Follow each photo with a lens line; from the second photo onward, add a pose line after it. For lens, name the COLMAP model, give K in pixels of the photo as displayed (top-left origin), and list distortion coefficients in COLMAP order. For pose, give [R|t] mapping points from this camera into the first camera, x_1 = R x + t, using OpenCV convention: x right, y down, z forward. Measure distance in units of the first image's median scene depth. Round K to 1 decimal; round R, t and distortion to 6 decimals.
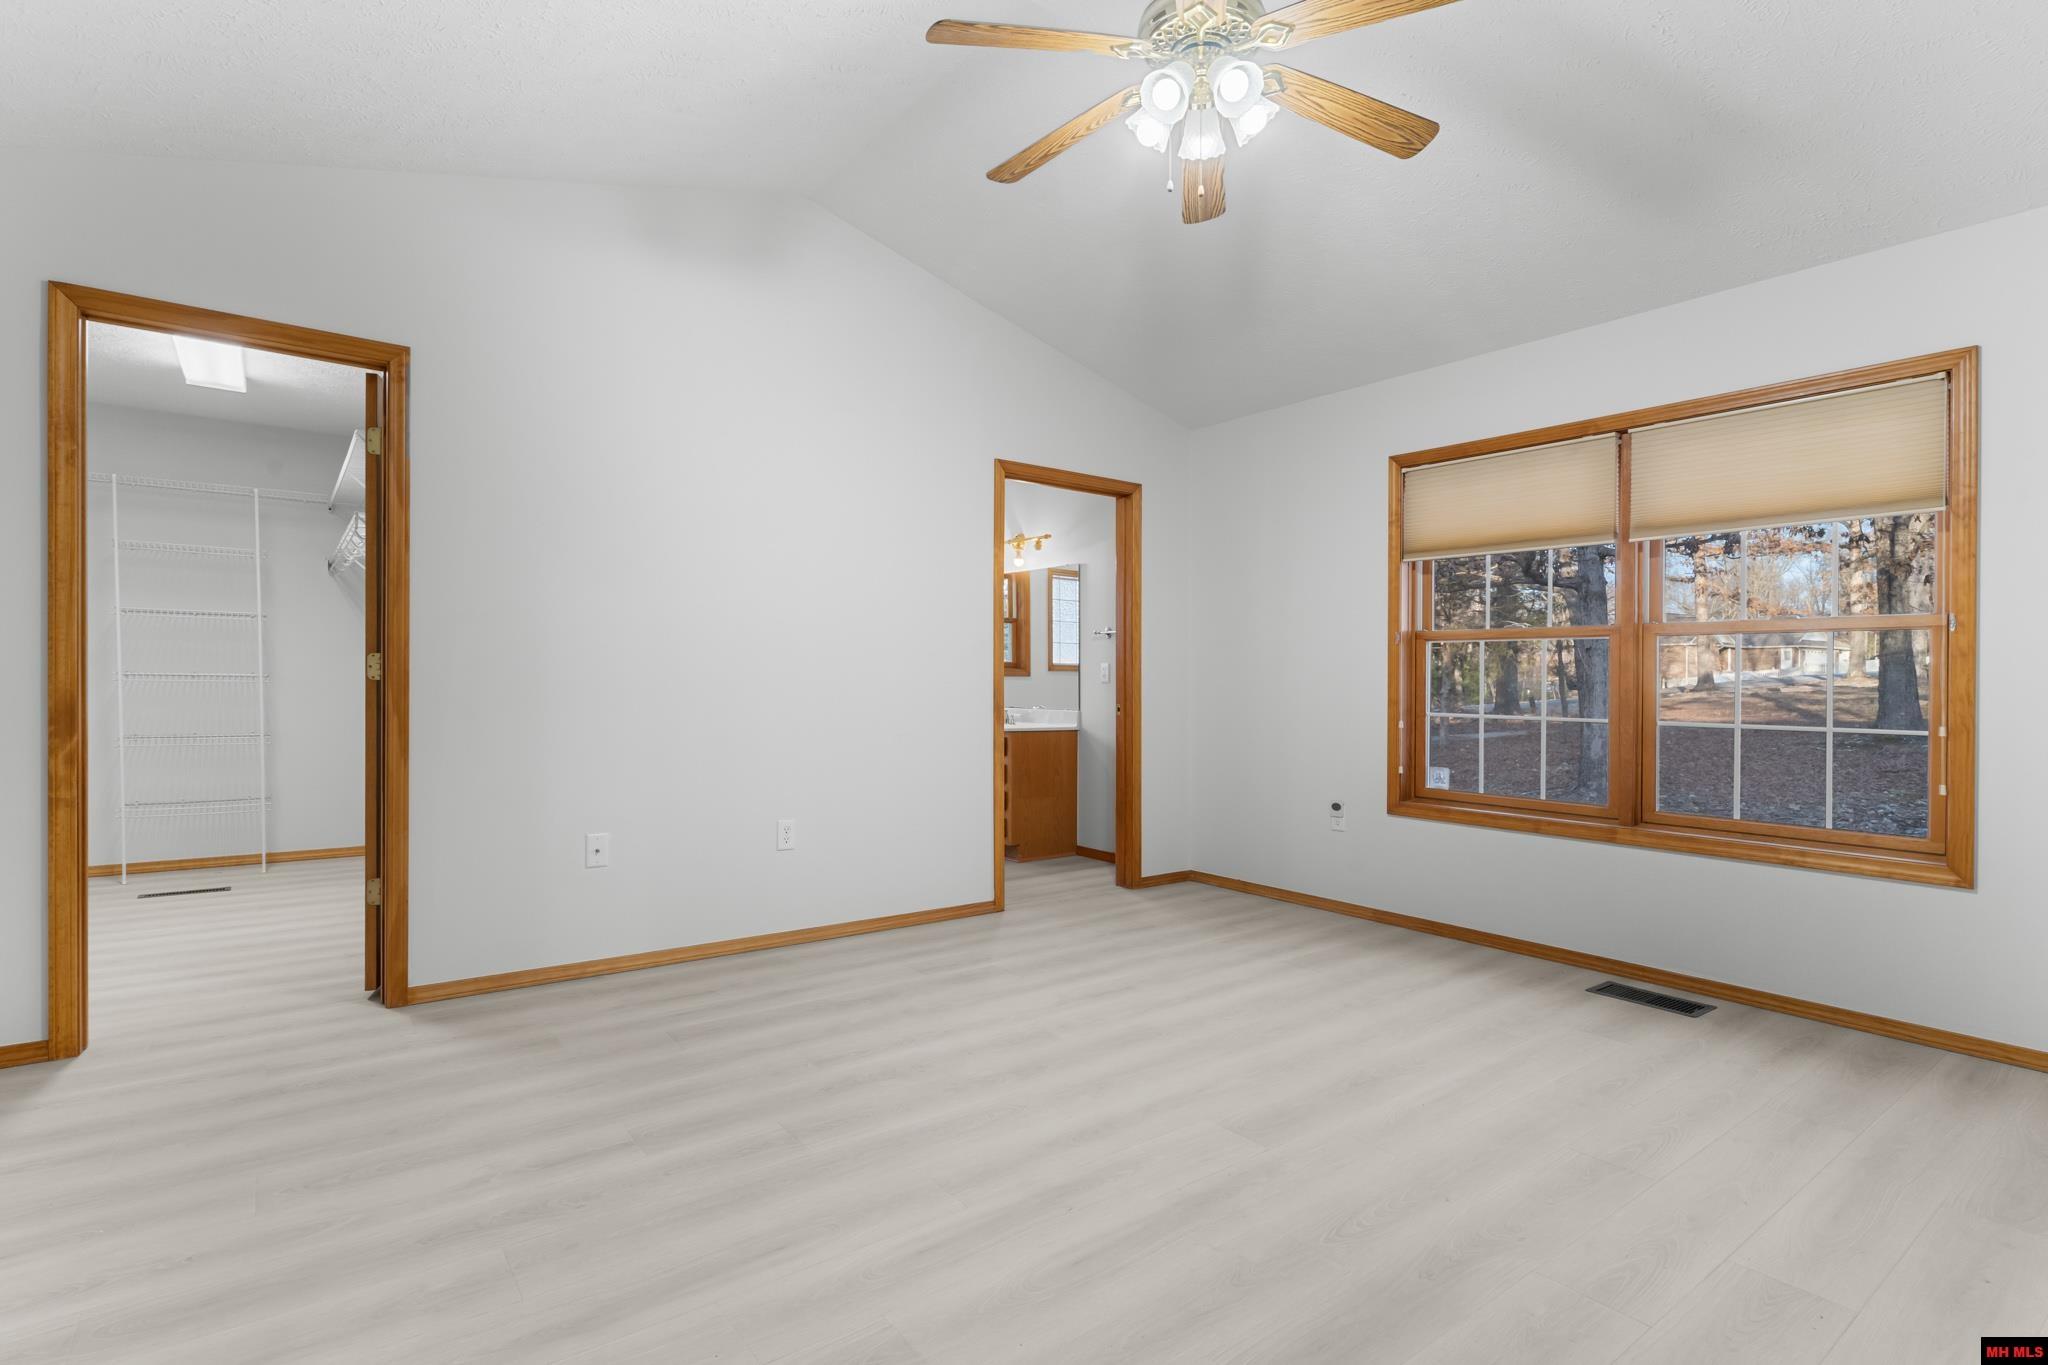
lens RADIAL K [[996.7, 0, 1024.0], [0, 996.7, 682.5], [0, 0, 1]] dist [0.002572, 0.000052]
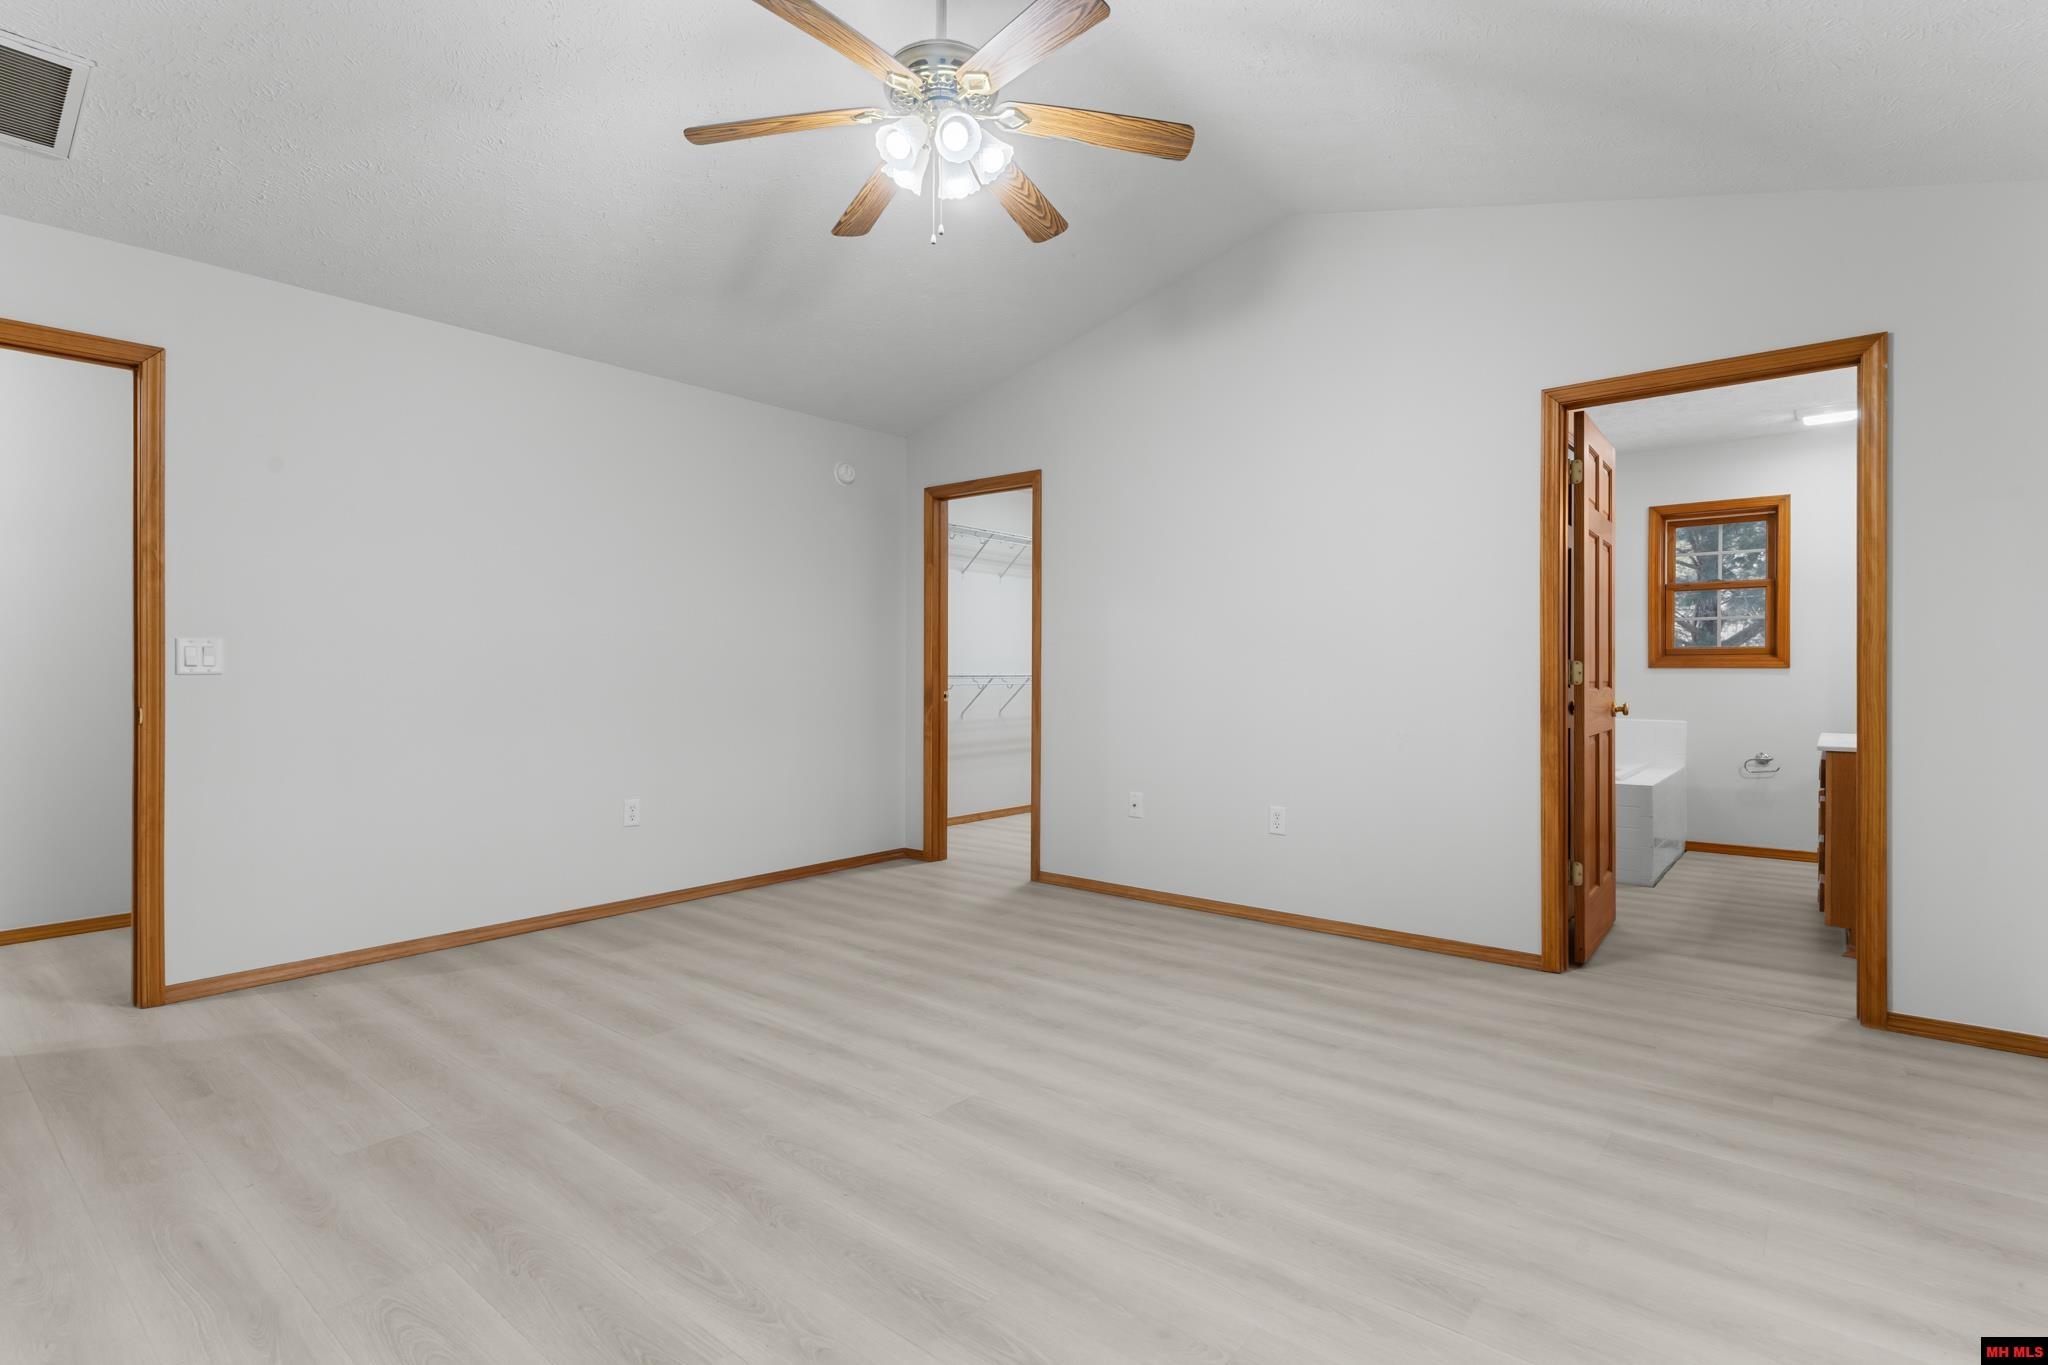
lens RADIAL K [[996.7, 0, 1024.0], [0, 996.7, 682.5], [0, 0, 1]] dist [0.002572, 0.000052]
pose [[0.227208, 0.000977, -0.973846, 0.886479], [0.000919, 0.999999, 0.001218, 0.003405], [0.973846, -0.001171, 0.227207, 0.585793]]
